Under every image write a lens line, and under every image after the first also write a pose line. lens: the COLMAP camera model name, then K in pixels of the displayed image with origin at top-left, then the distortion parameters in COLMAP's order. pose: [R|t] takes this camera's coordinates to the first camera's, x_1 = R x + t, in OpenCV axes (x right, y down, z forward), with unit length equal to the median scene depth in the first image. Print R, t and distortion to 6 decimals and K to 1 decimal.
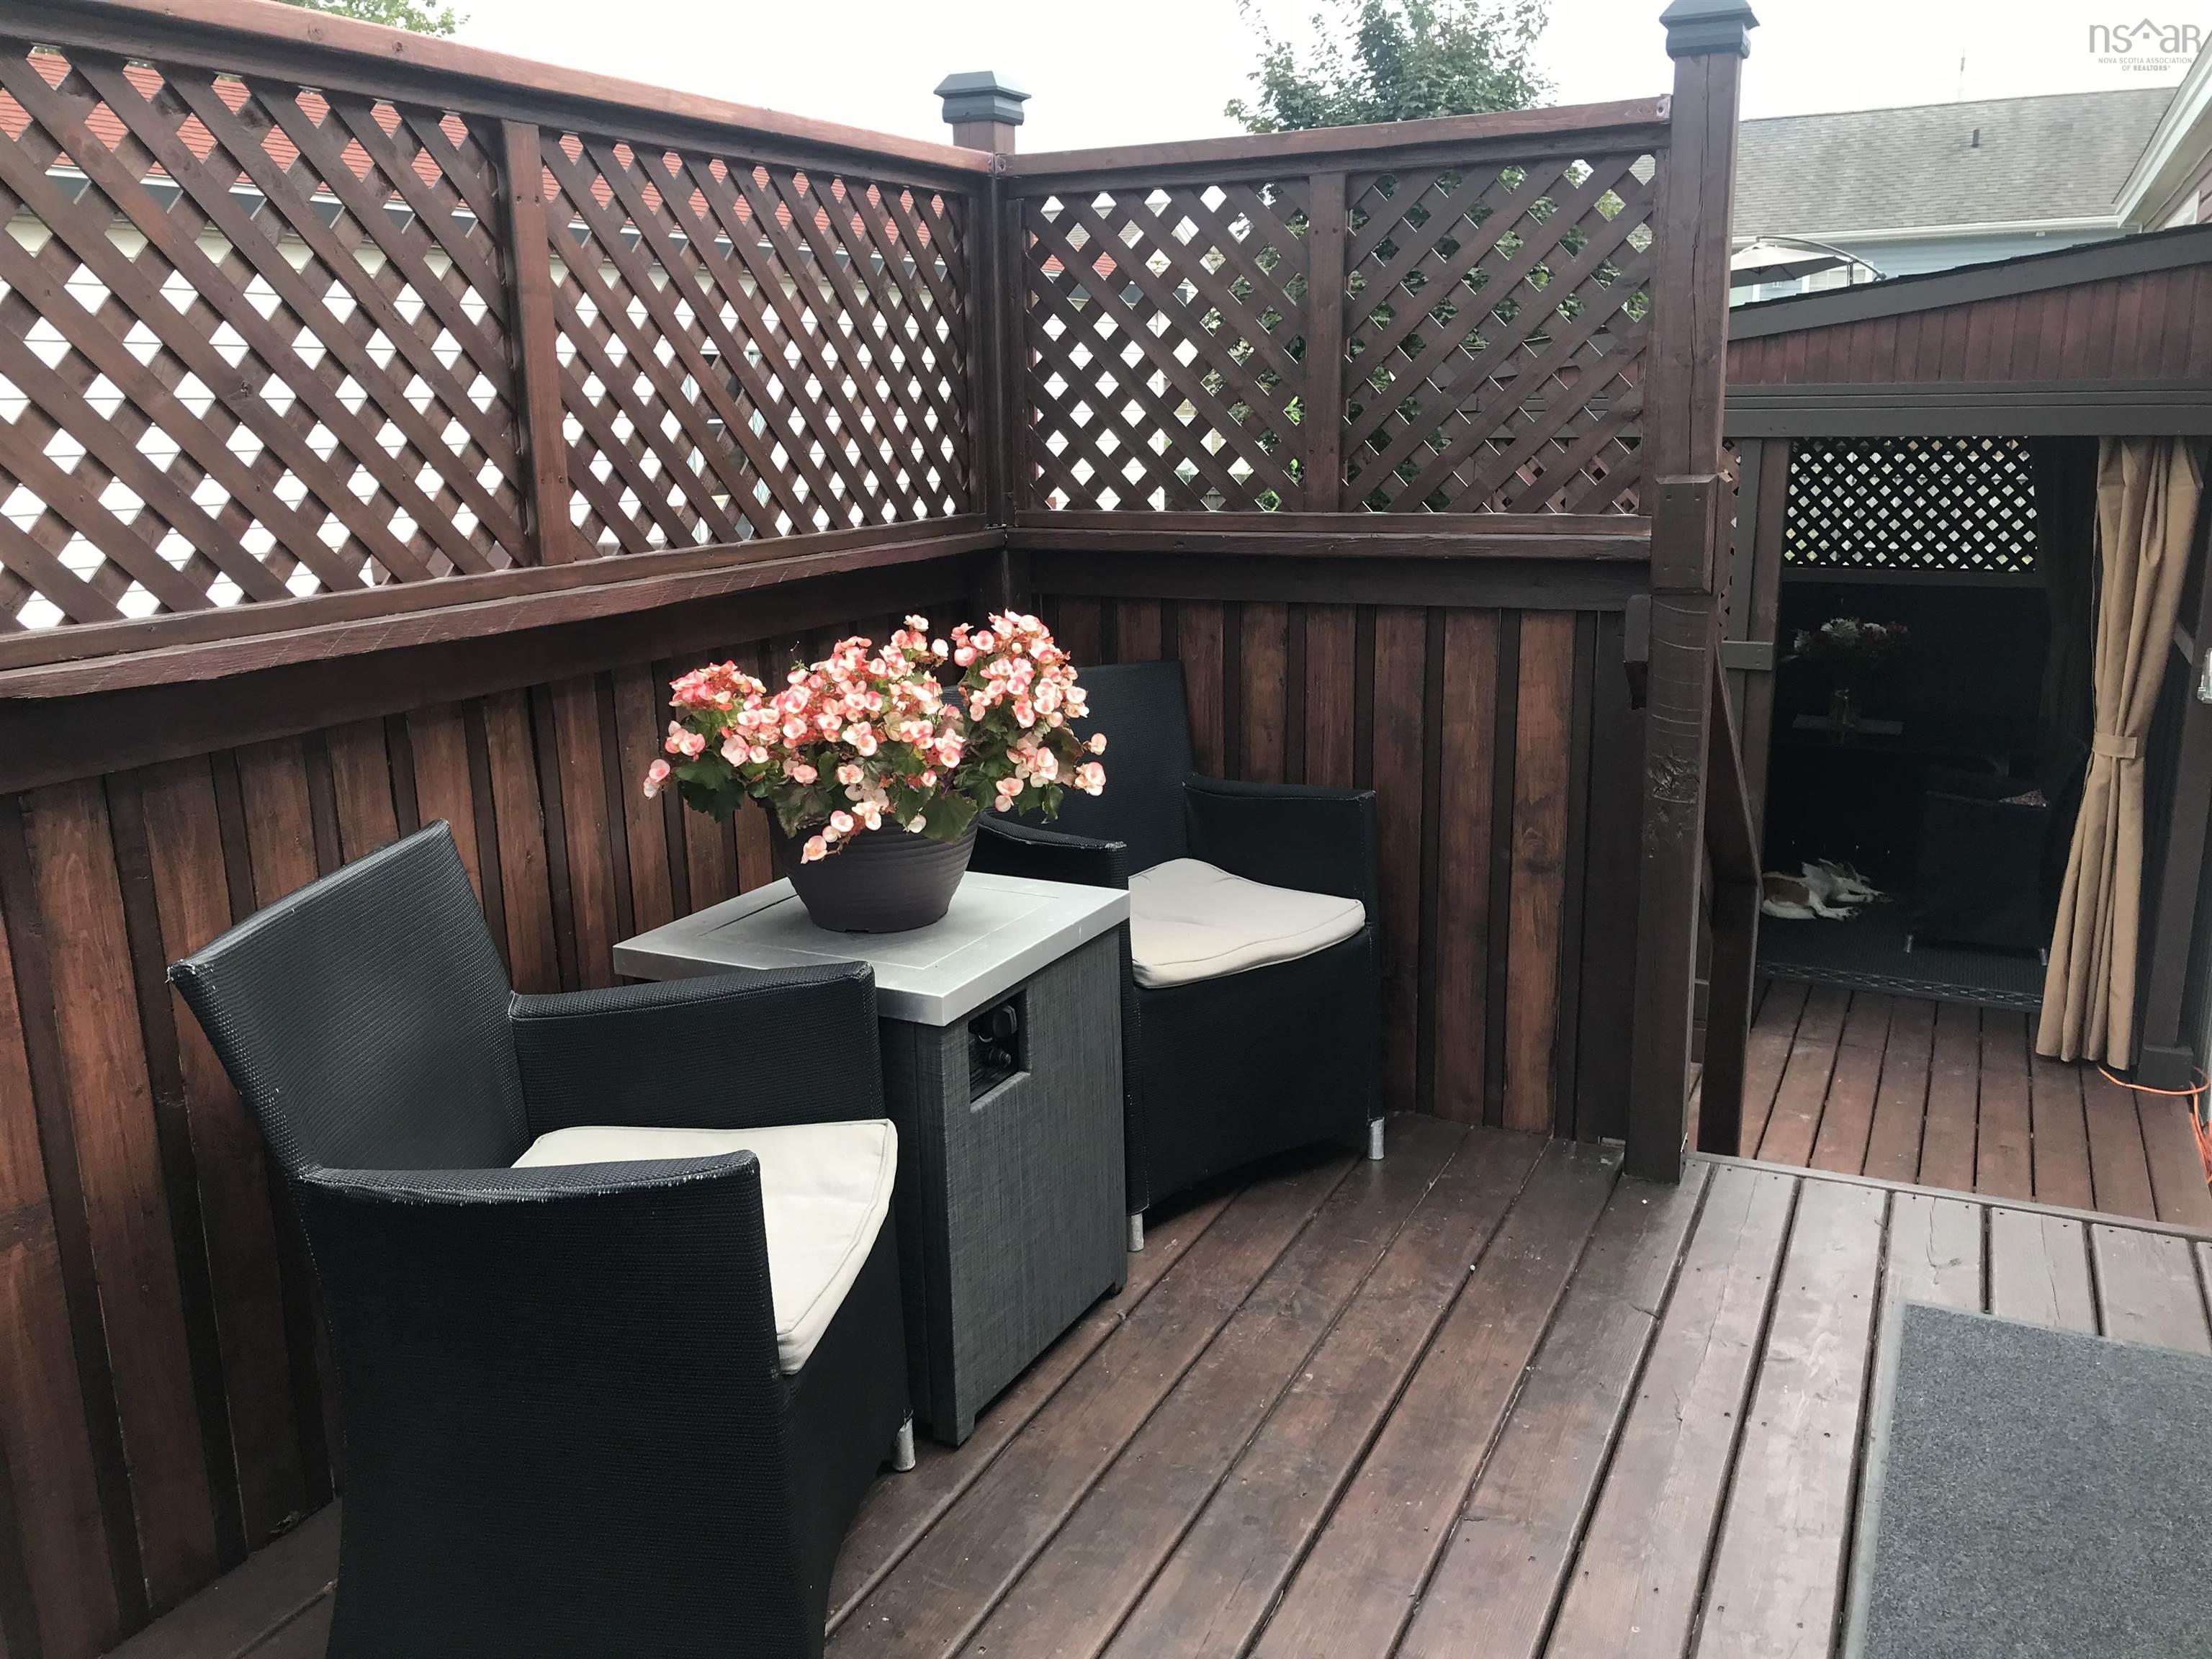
lens RADIAL K [[1809.1, 0, 1109.0], [0, 1809.1, 818.7], [0, 0, 1]] dist [0.029976, -0.010816]
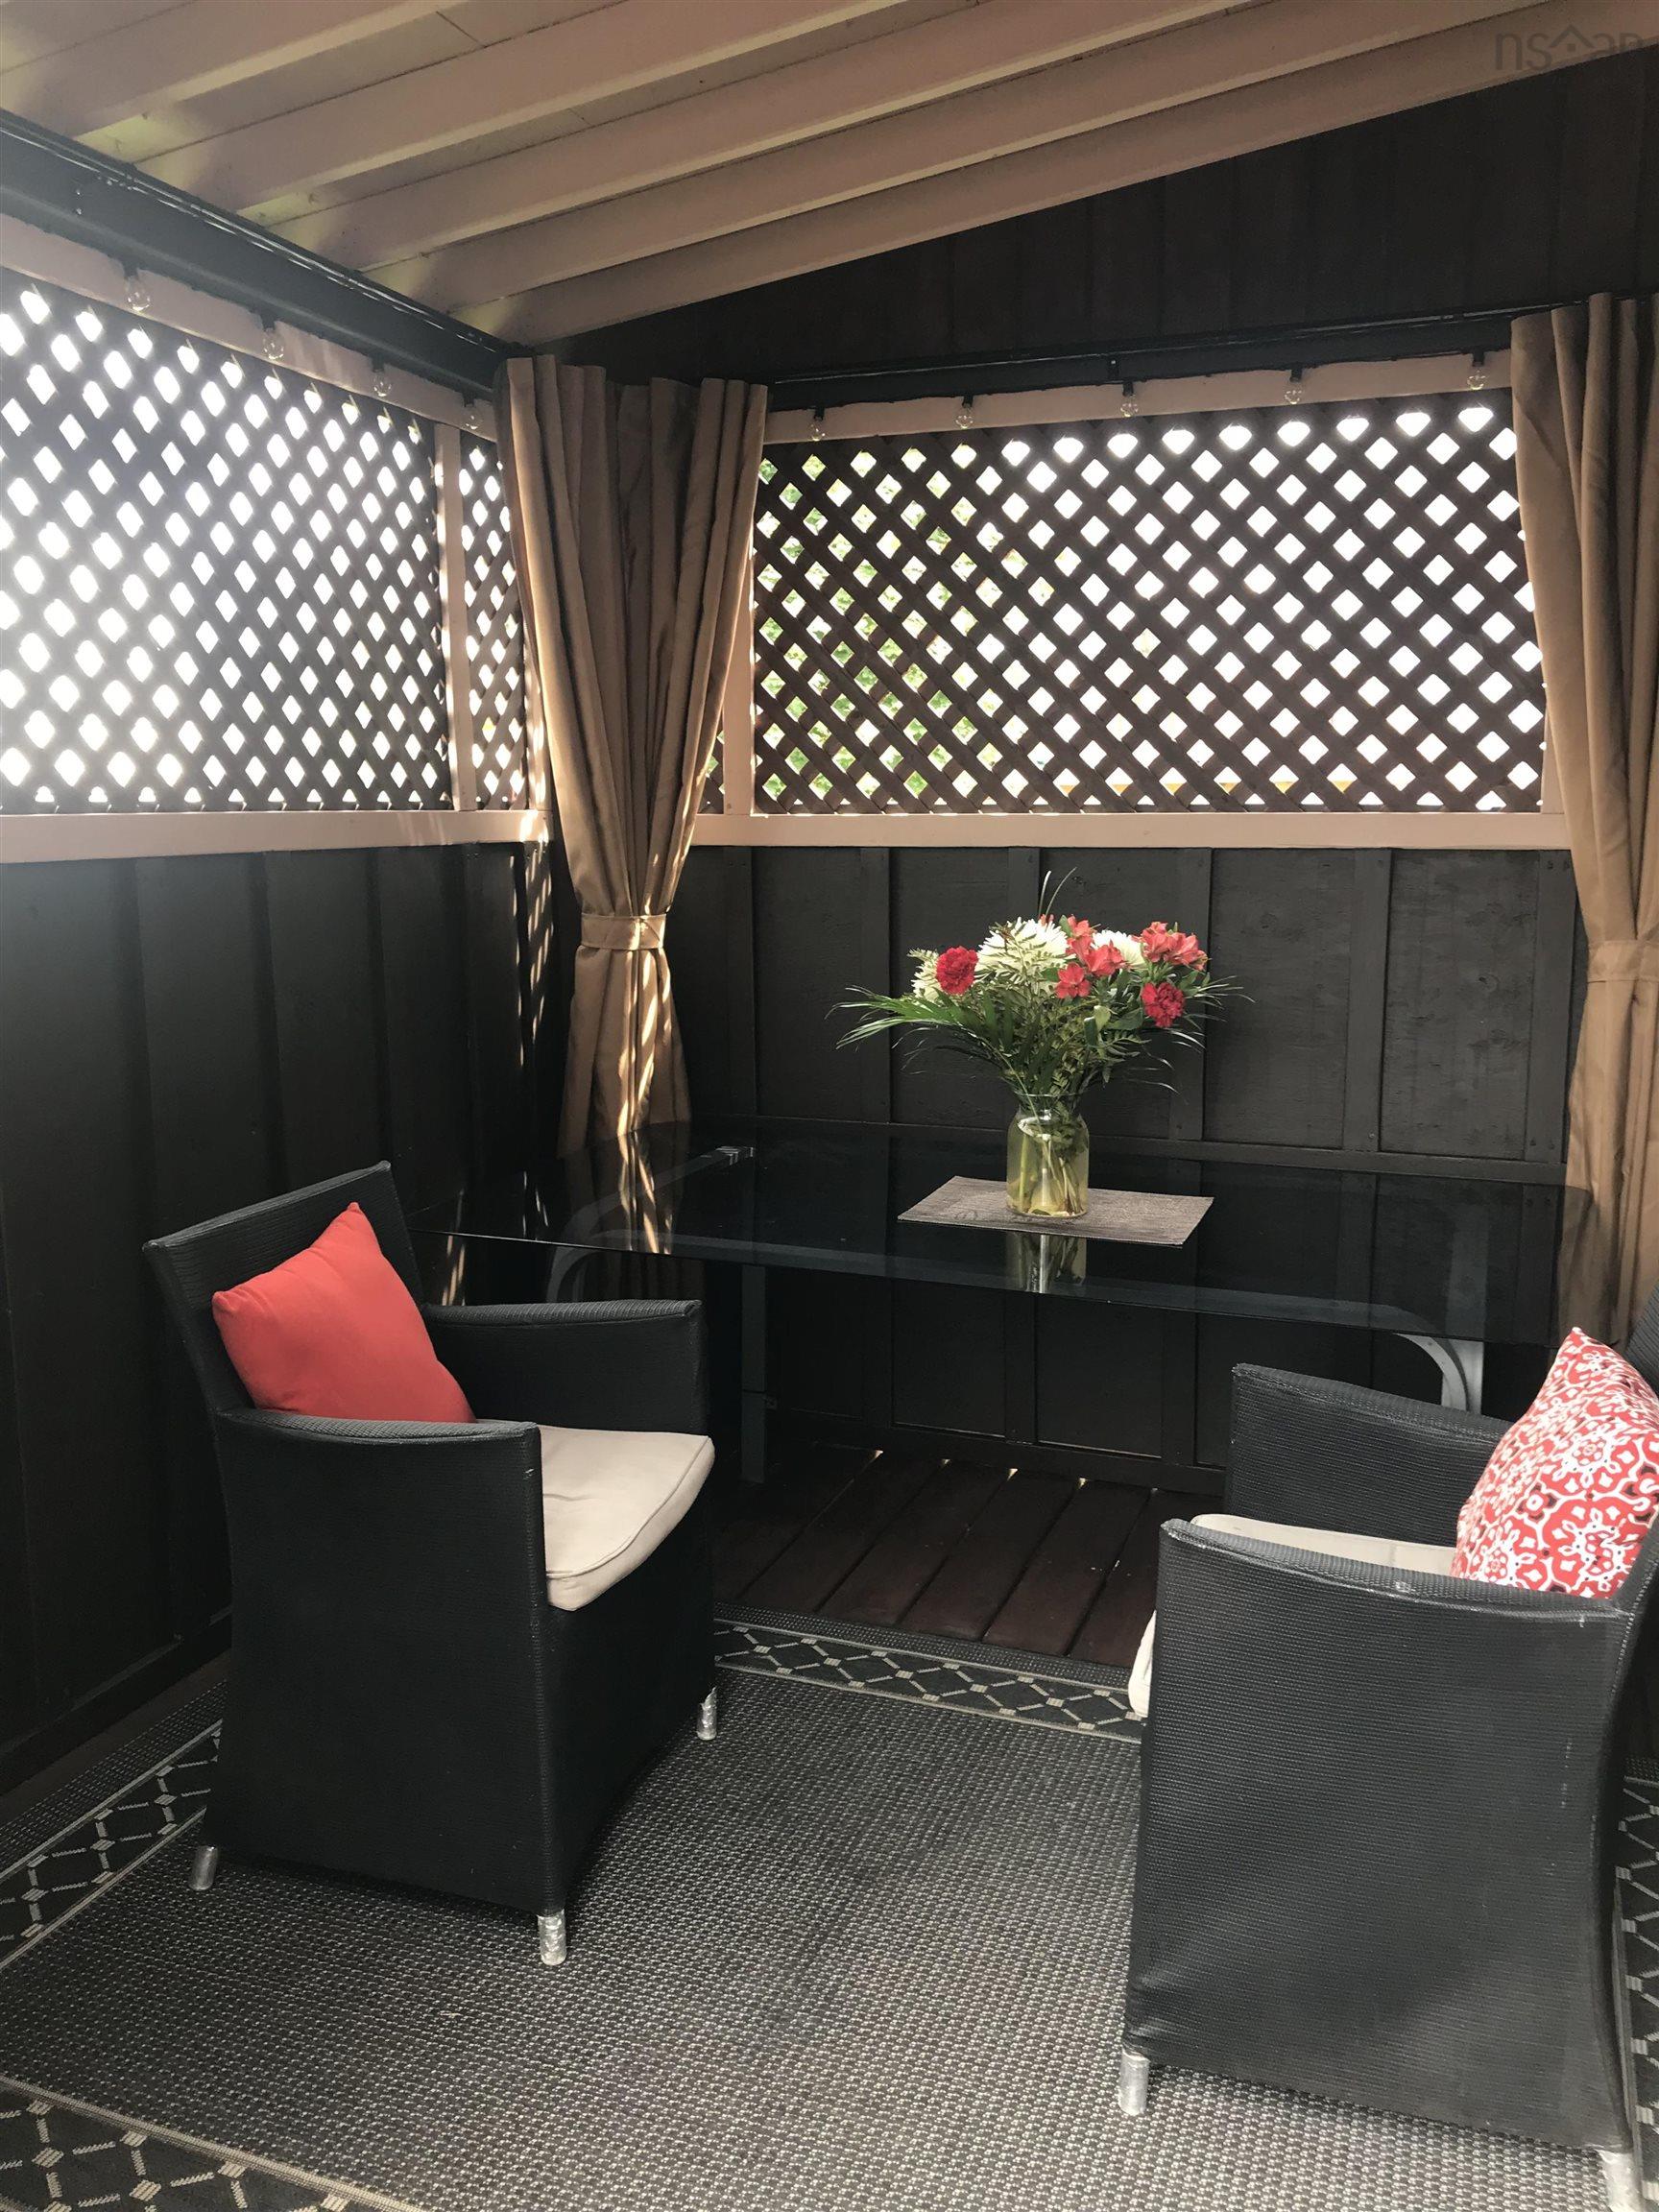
lens RADIAL K [[1809.1, 0, 823.3], [0, 1809.1, 1093.1], [0, 0, 1]] dist [0.029976, -0.010816]
pose [[0.996548, -0.005969, 0.082807, 0.420900], [0.012042, 0.997256, -0.073040, -0.062133], [-0.082144, 0.073785, 0.993885, 0.824095]]
